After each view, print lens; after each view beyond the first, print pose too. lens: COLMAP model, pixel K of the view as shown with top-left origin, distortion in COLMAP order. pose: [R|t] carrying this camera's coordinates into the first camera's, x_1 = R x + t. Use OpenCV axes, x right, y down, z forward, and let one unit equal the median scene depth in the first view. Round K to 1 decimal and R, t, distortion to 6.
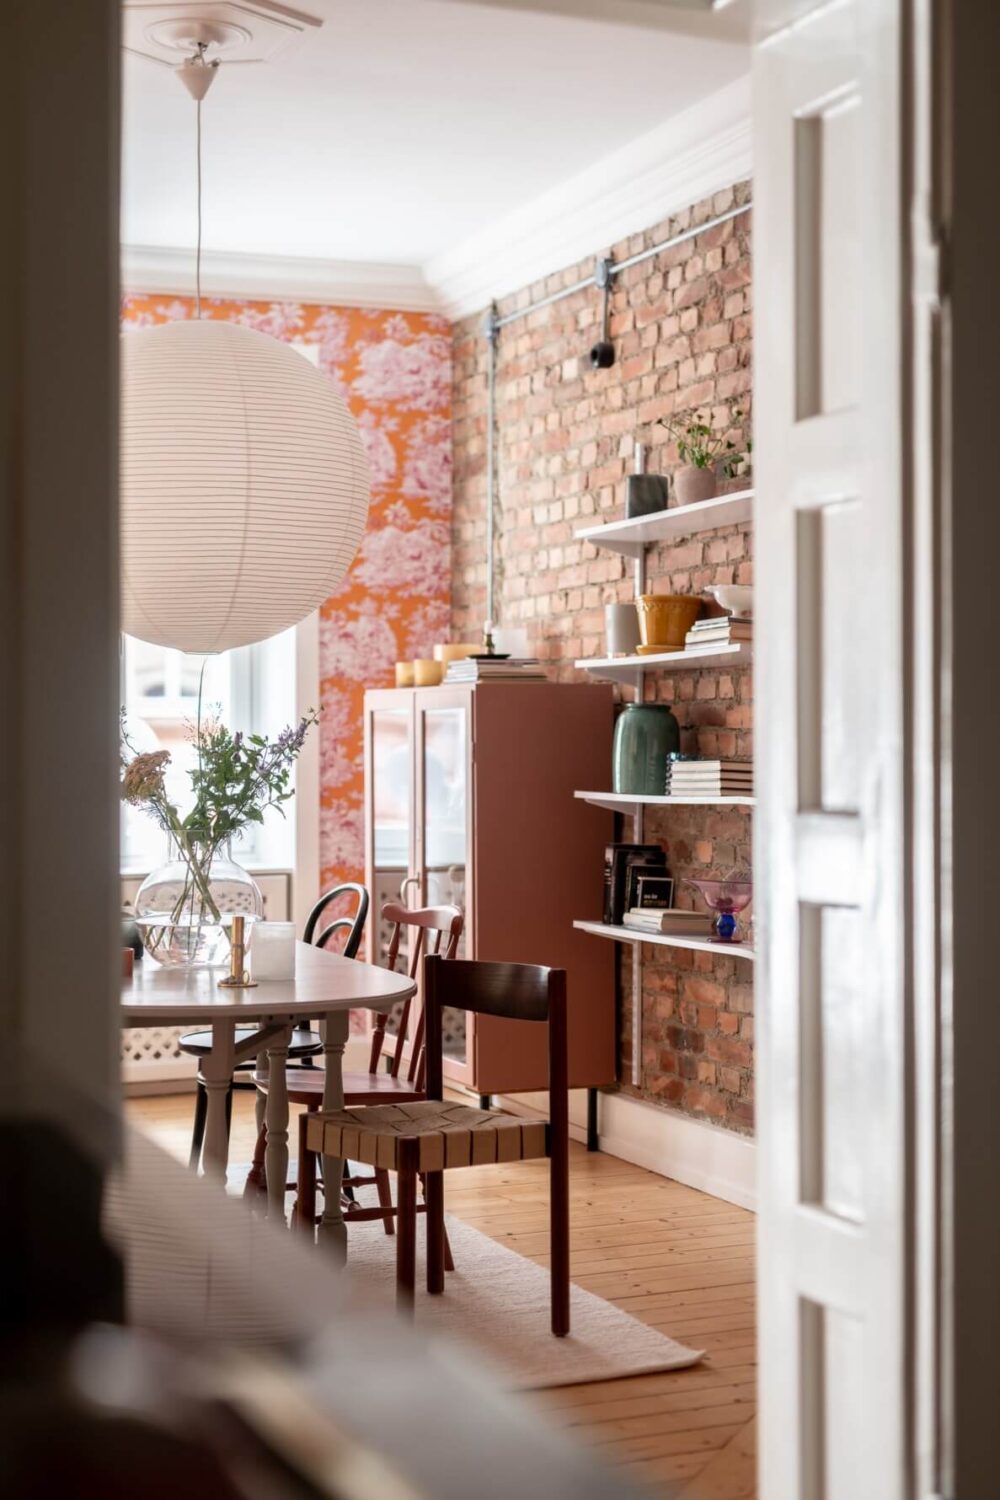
lens RADIAL K [[2136.4, 0, 502.6], [0, 2136.4, 745.3], [0, 0, 1]] dist [-0.029687, 0.000000]
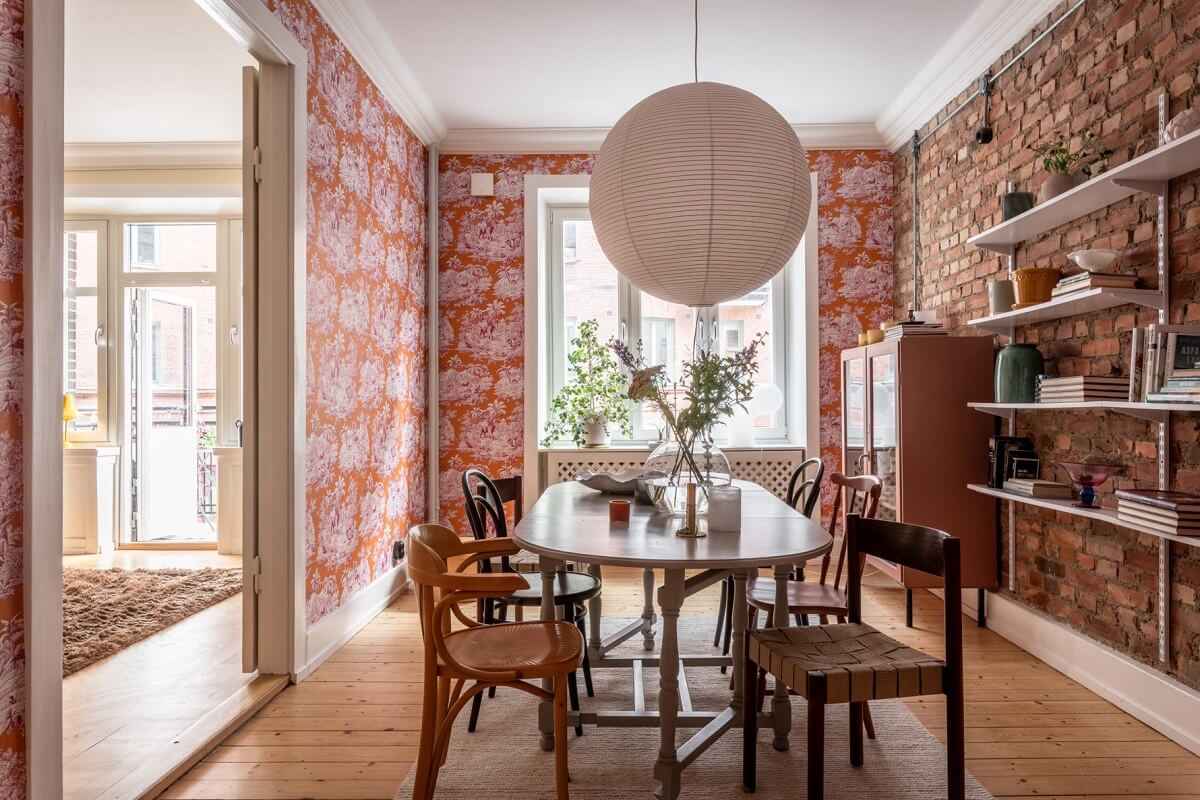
lens RADIAL K [[764.3, 0, 619.1], [0, 764.3, 391.6], [0, 0, 1]] dist [-0.001380, -0.000673]
pose [[0.922981, -0.006838, -0.384784, 0.013421], [0.002131, 0.999918, -0.012658, 0.020296], [0.384839, 0.010863, 0.922920, 0.381270]]
